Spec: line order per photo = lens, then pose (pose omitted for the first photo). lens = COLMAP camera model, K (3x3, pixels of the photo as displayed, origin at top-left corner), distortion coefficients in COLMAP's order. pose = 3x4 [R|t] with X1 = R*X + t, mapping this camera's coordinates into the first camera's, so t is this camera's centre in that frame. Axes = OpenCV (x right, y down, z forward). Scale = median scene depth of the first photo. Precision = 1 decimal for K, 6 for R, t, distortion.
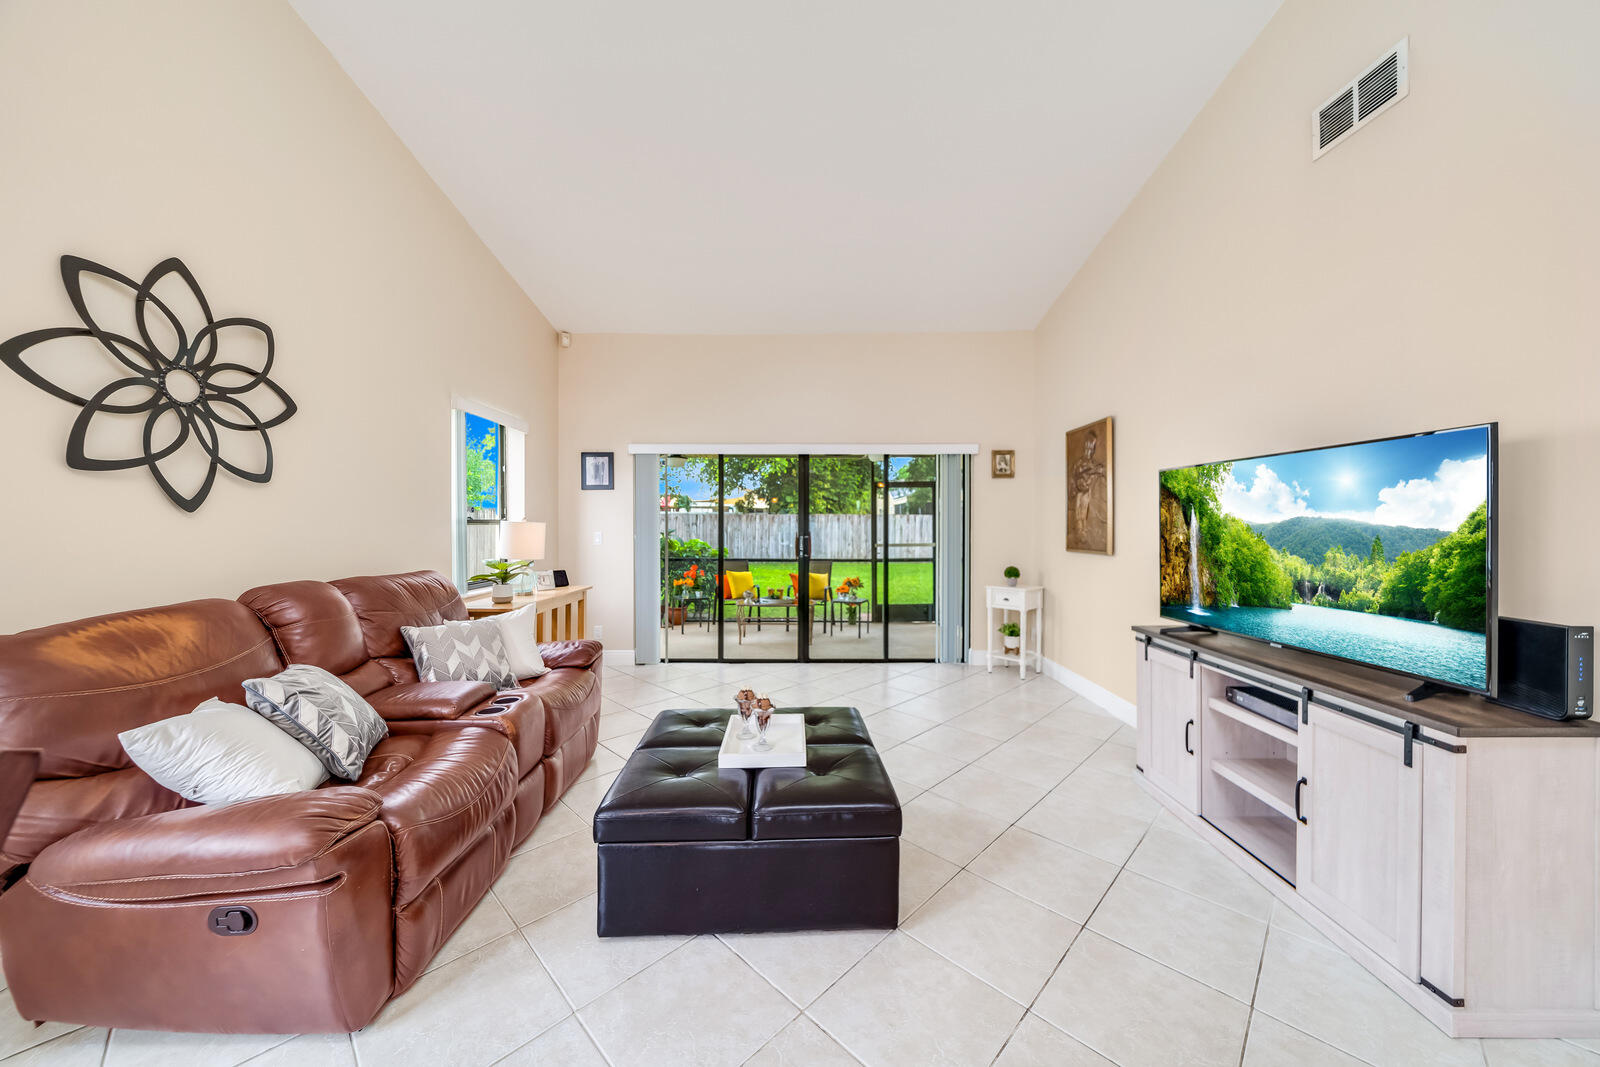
lens RADIAL K [[553.0, 0, 804.7], [0, 553.0, 527.2], [0, 0, 1]] dist [-0.001957, -0.000048]
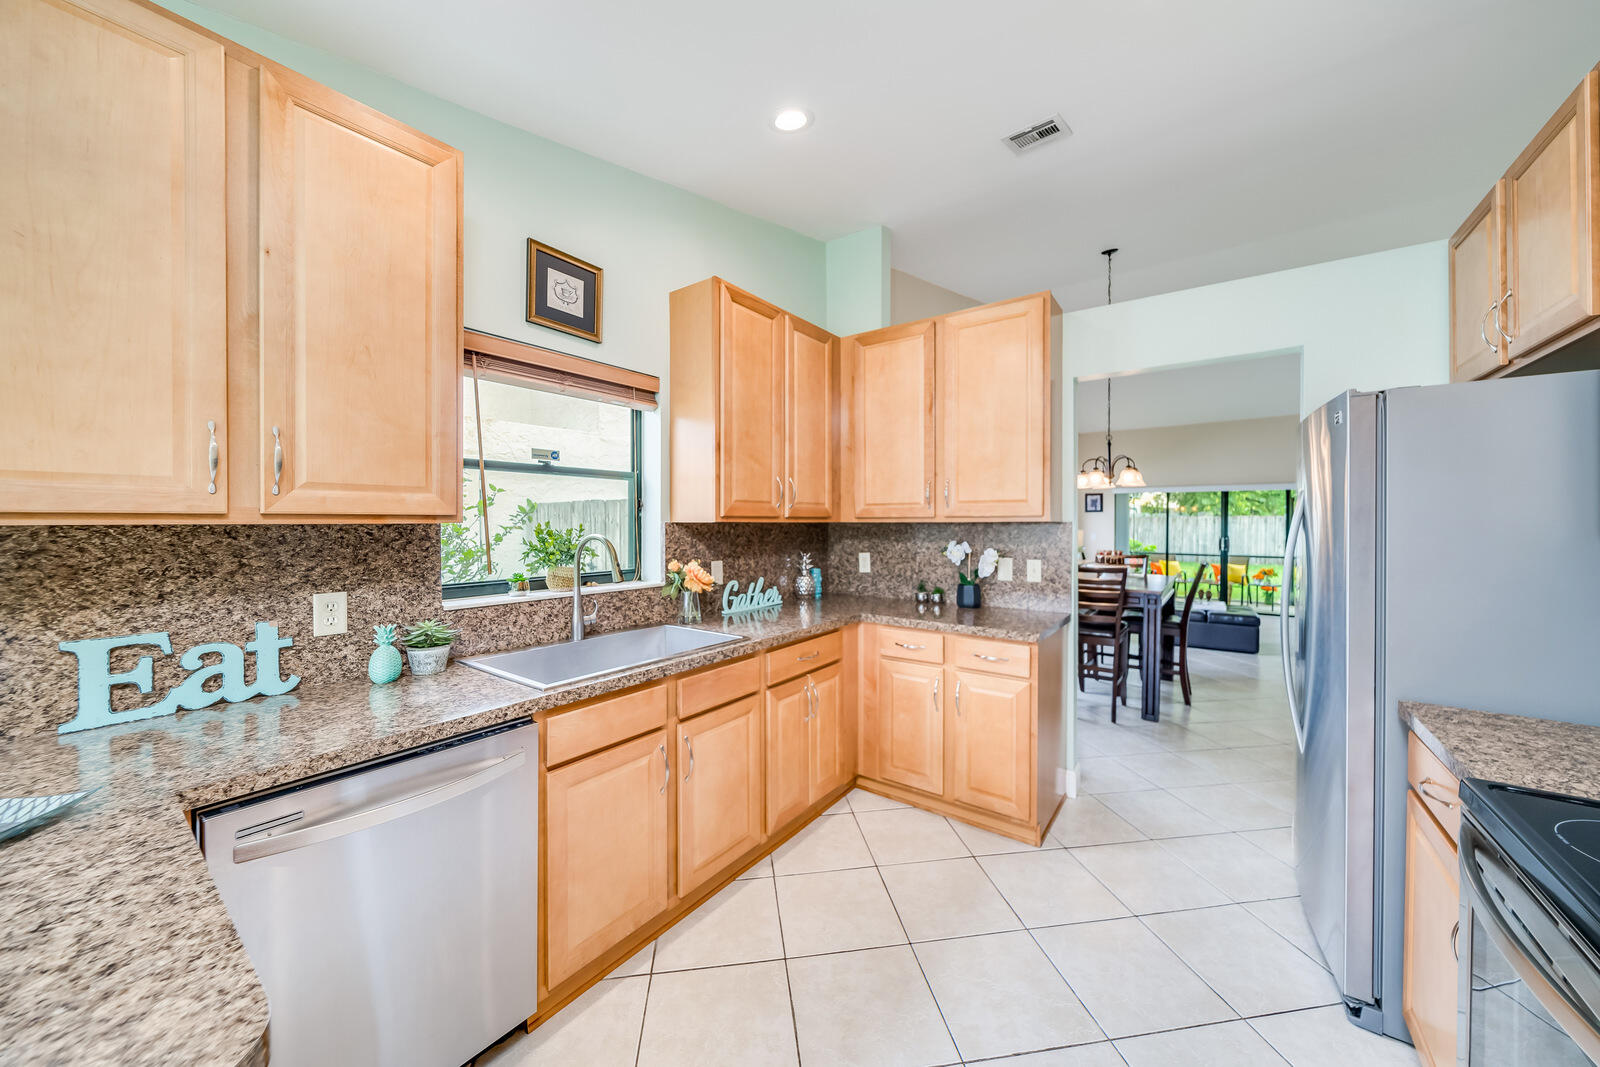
lens RADIAL K [[561.6, 0, 808.1], [0, 561.6, 523.1], [0, 0, 1]] dist [-0.001420, -0.000182]
pose [[0.804318, 0.005725, -0.594172, -0.013779], [-0.006735, 0.999977, 0.000518, -0.049216], [0.594161, 0.003585, 0.804338, -2.523357]]
